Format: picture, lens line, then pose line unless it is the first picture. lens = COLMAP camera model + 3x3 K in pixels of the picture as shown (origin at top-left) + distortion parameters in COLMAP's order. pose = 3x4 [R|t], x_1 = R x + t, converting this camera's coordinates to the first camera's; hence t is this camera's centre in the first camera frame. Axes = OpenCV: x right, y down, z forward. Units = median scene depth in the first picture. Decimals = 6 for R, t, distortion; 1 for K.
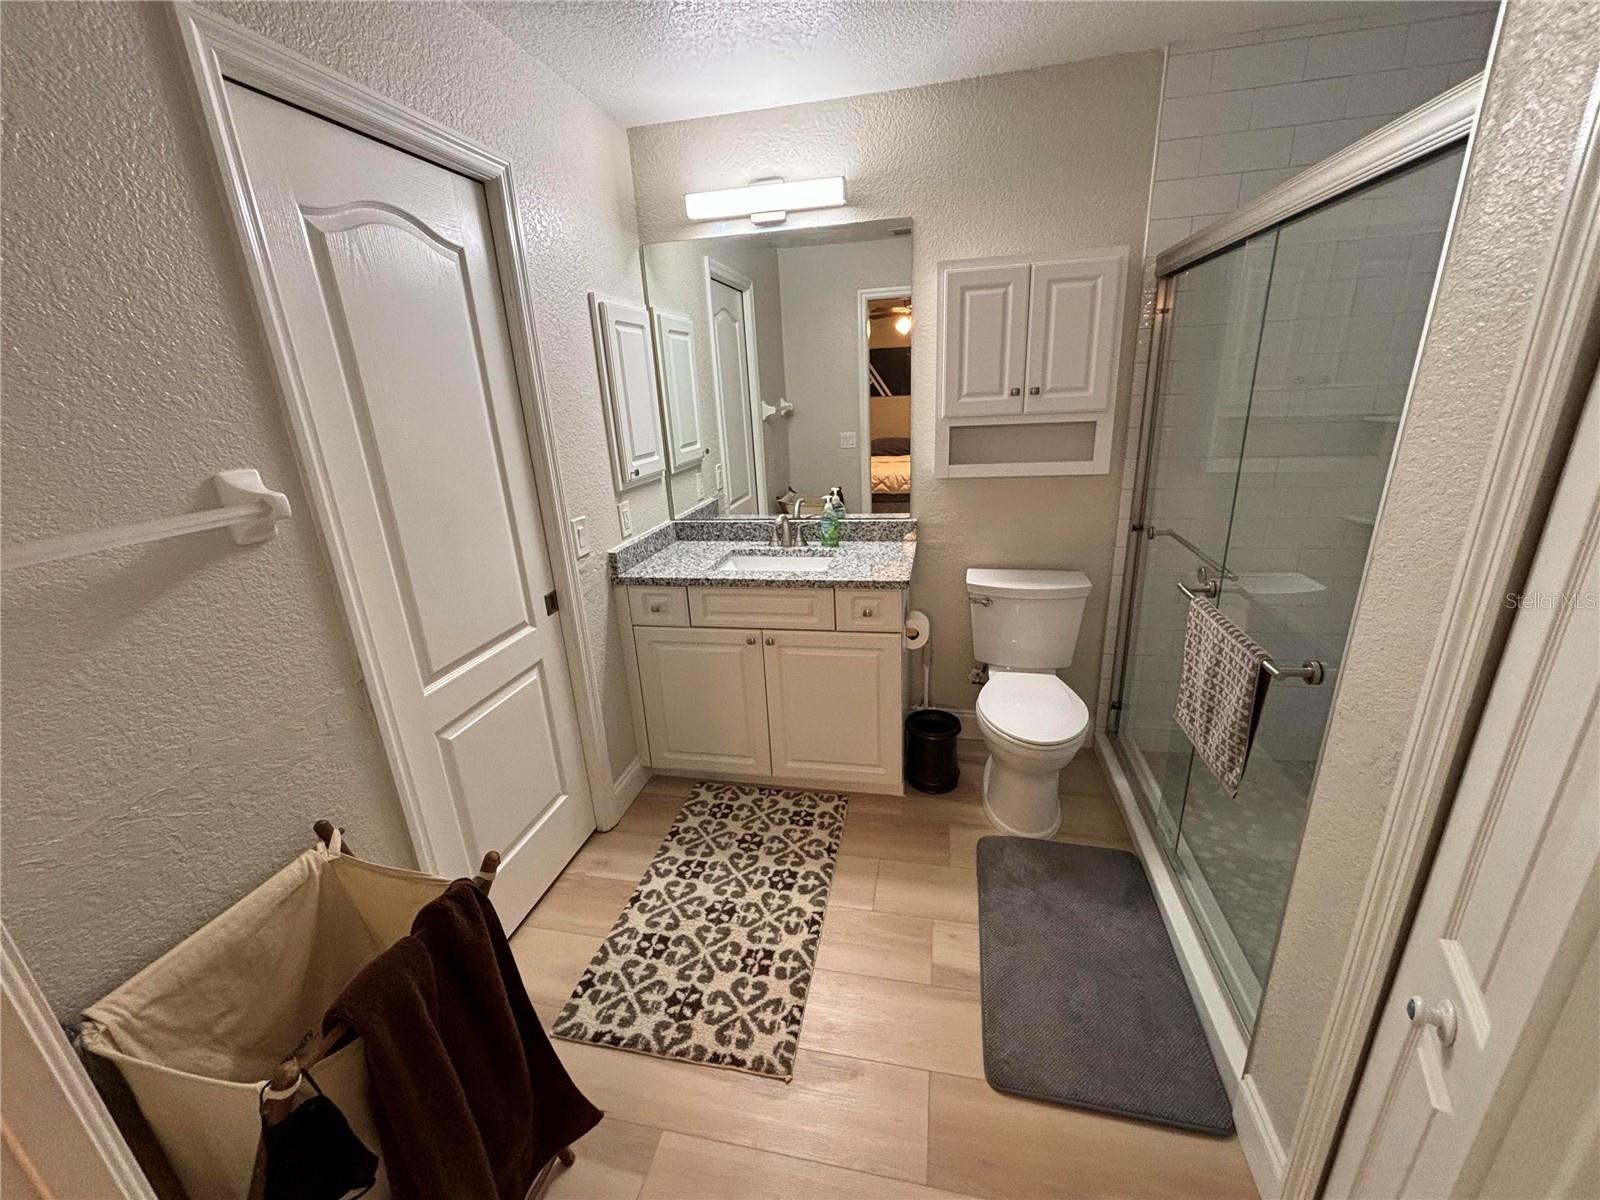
lens RADIAL K [[646.3, 0, 802.9], [0, 646.3, 602.0], [0, 0, 1]] dist [0.002422, -0.000198]
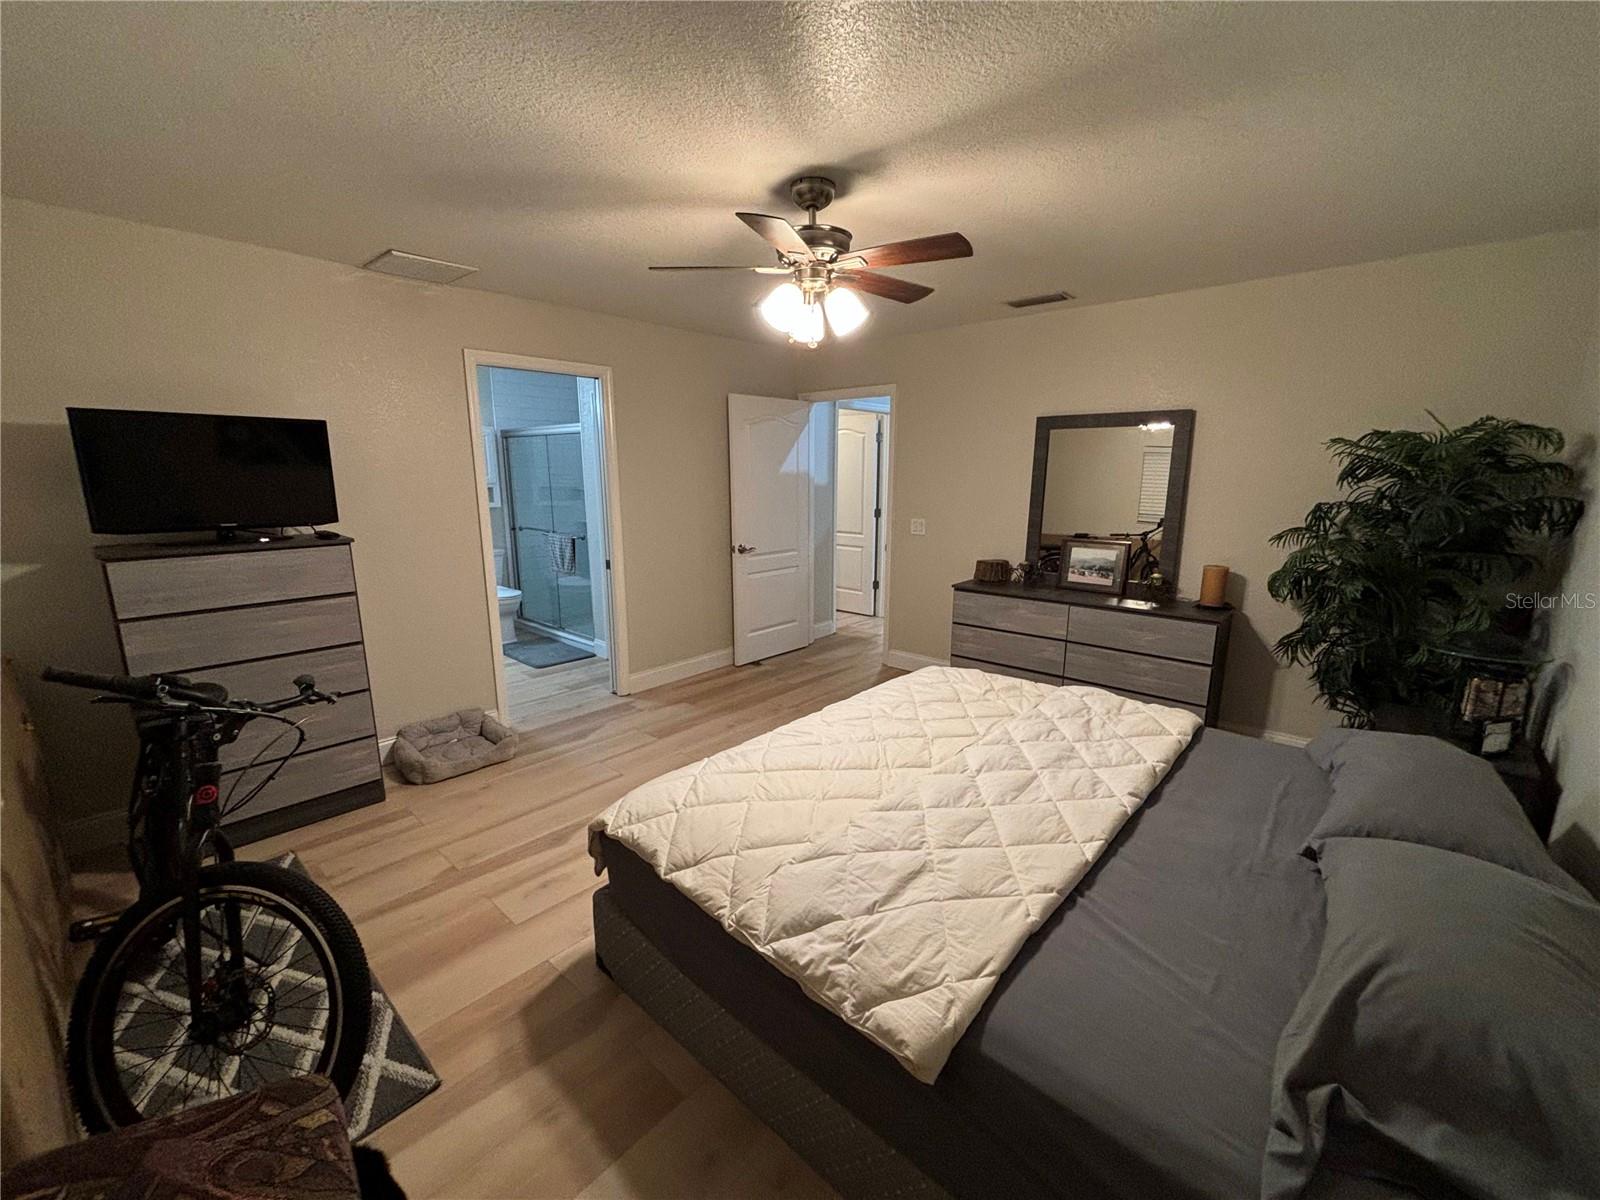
lens RADIAL K [[646.3, 0, 802.9], [0, 646.3, 601.3], [0, 0, 1]] dist [0.002422, -0.000198]
pose [[0.498341, -0.121265, 0.858459, -2.012843], [0.254655, 0.966967, -0.011237, 0.852421], [-0.828738, 0.224211, 0.512760, -2.103395]]
